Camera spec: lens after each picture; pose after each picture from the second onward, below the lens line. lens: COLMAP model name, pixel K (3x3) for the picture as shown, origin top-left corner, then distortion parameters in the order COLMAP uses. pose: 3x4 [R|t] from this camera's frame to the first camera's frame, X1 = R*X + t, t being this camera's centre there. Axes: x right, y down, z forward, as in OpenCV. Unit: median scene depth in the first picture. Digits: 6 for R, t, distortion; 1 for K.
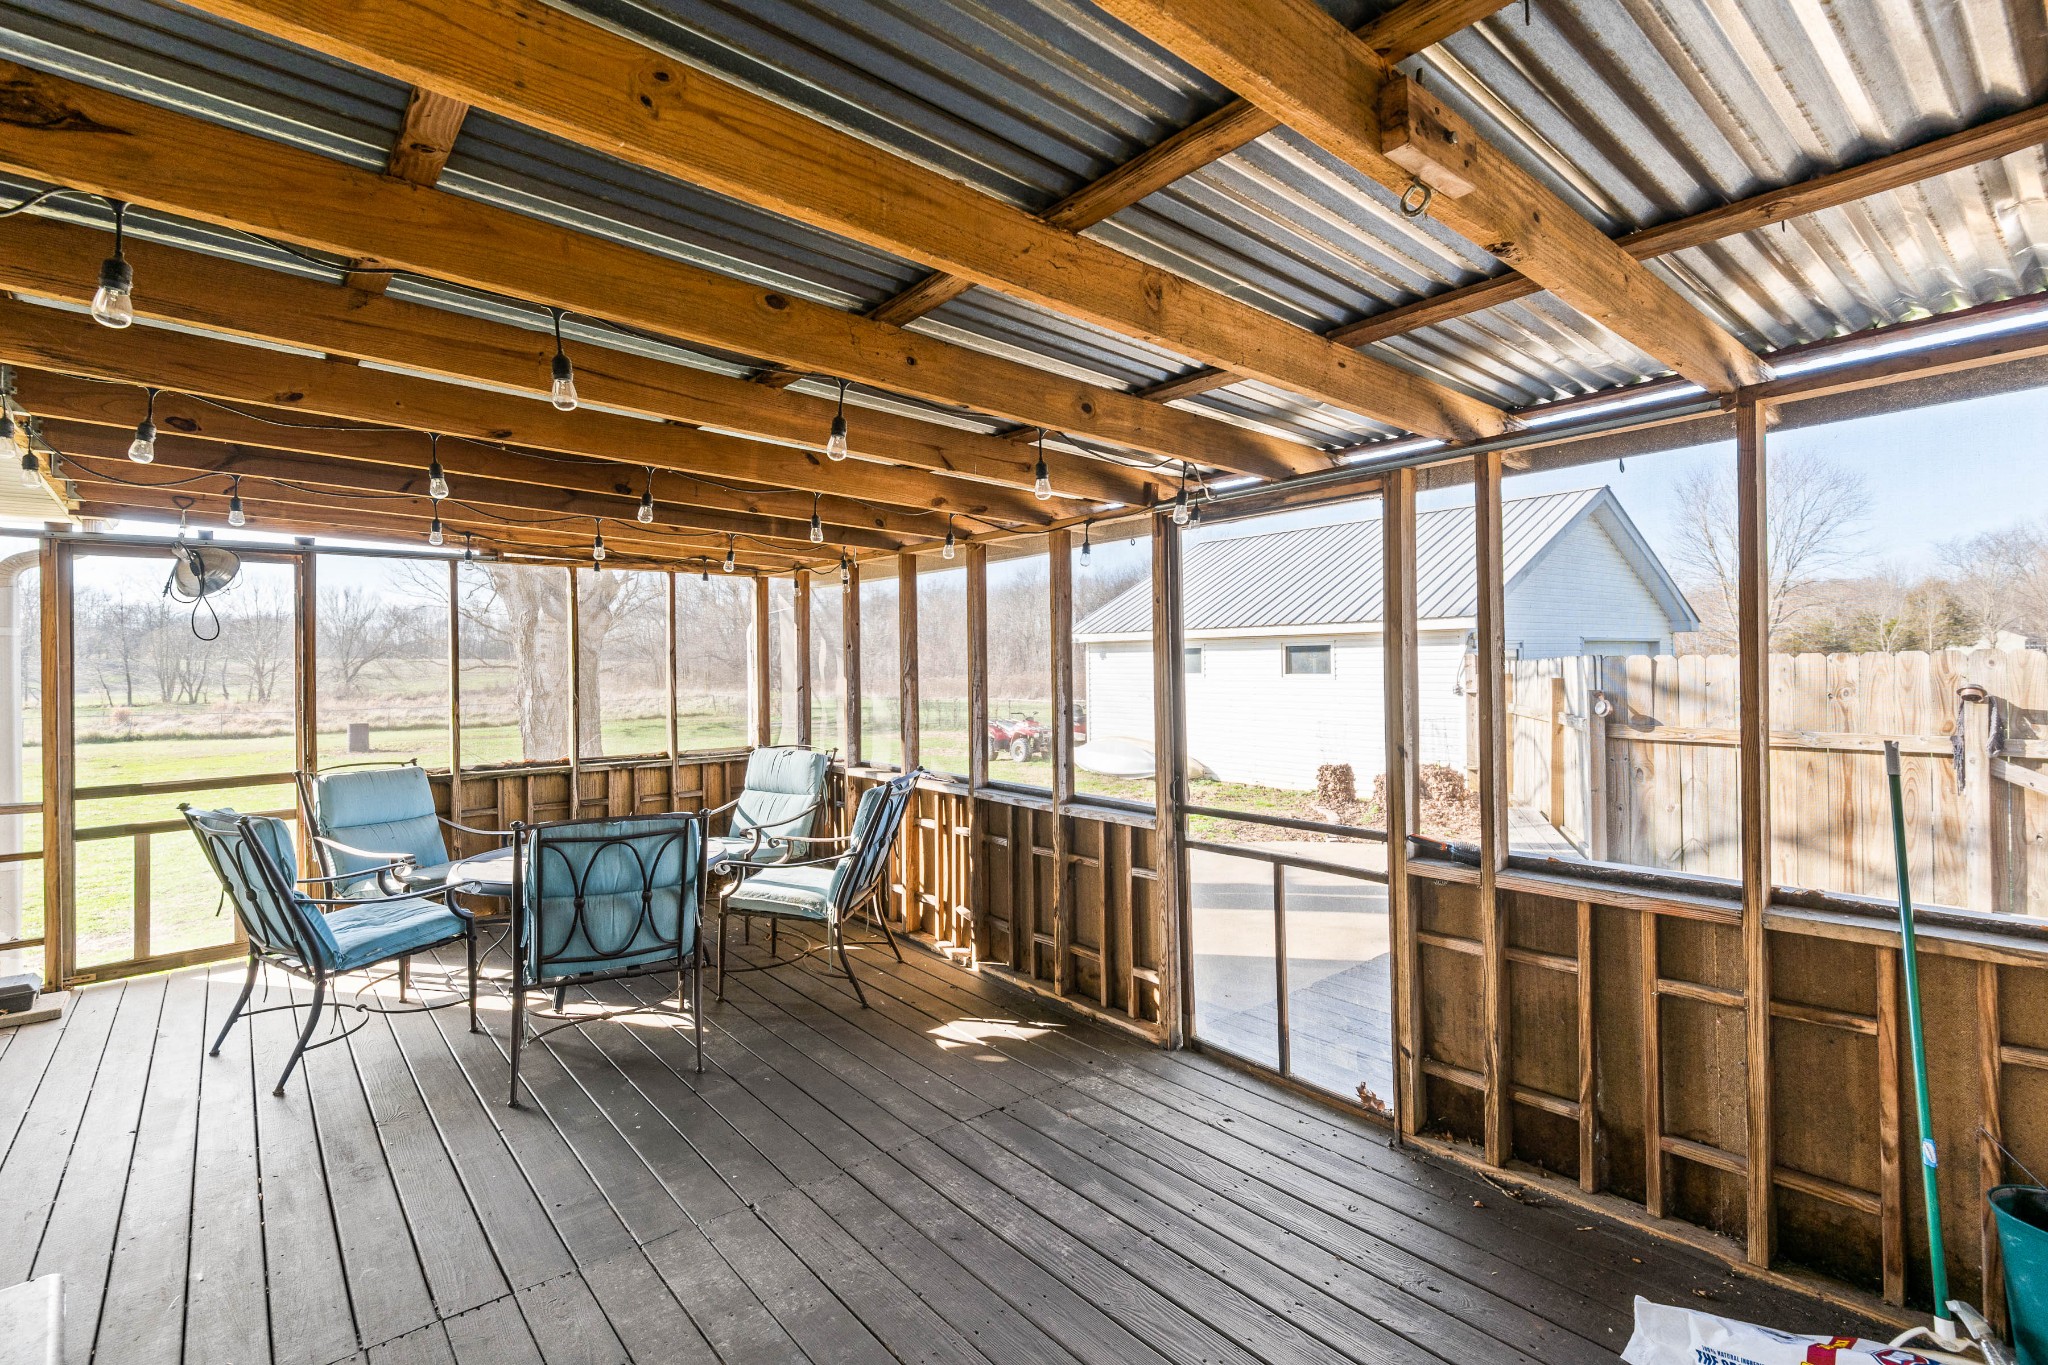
lens RADIAL K [[942.6, 0, 1020.5], [0, 942.6, 669.3], [0, 0, 1]] dist [-0.002601, -0.004323]
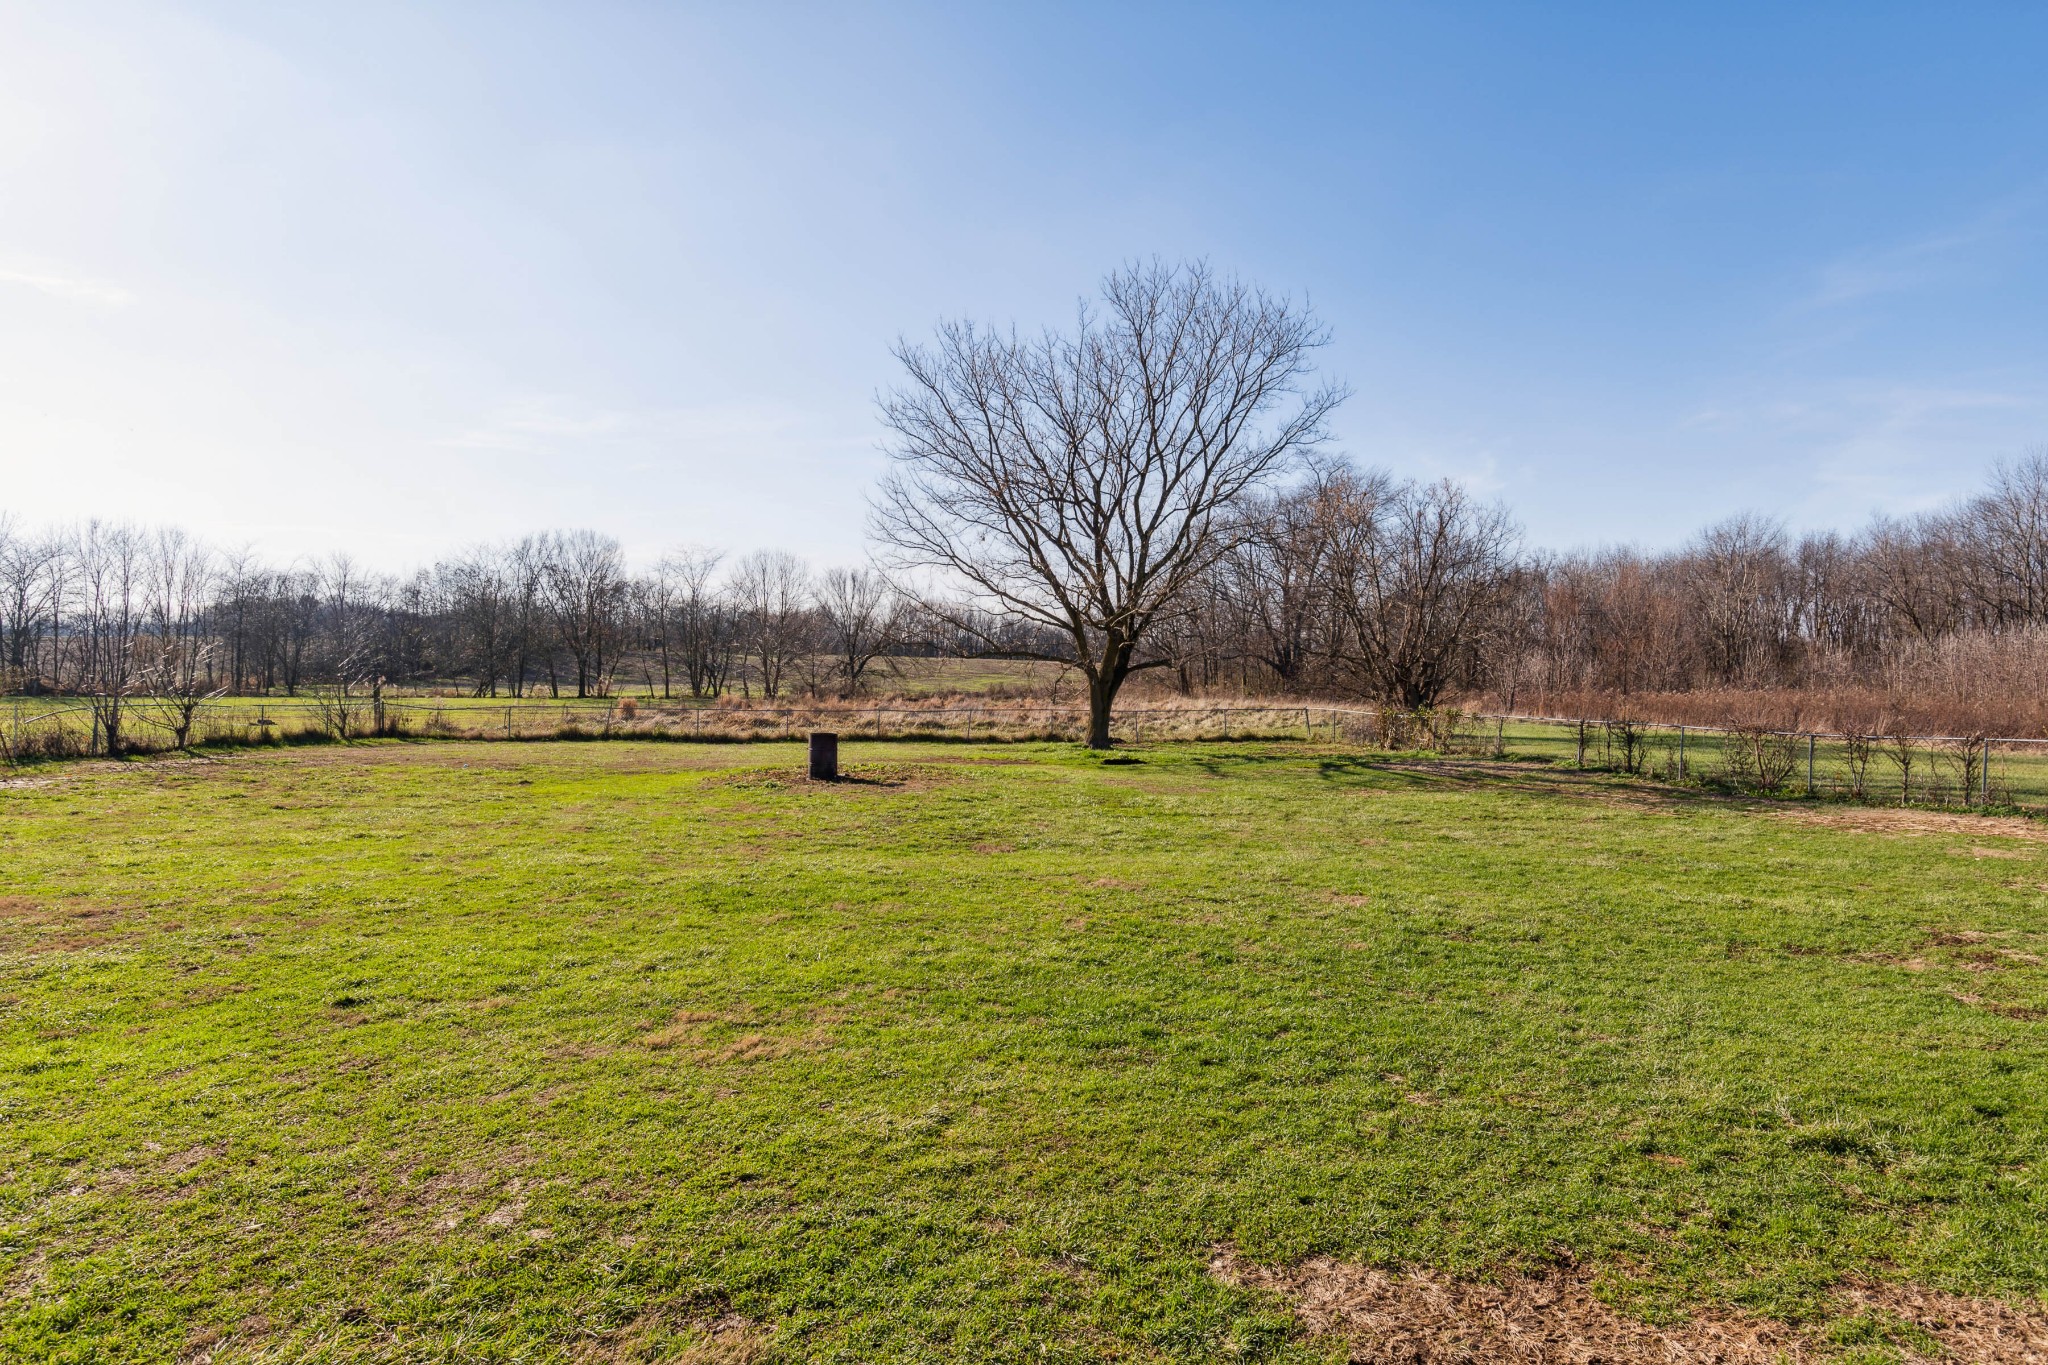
lens RADIAL K [[942.6, 0, 1023.5], [0, 942.6, 686.7], [0, 0, 1]] dist [-0.002601, -0.004323]
pose [[0.889849, 0.022225, -0.455714, -0.190942], [-0.020994, 0.999749, 0.007763, 0.011571], [0.455773, 0.002660, 0.890092, 0.320310]]
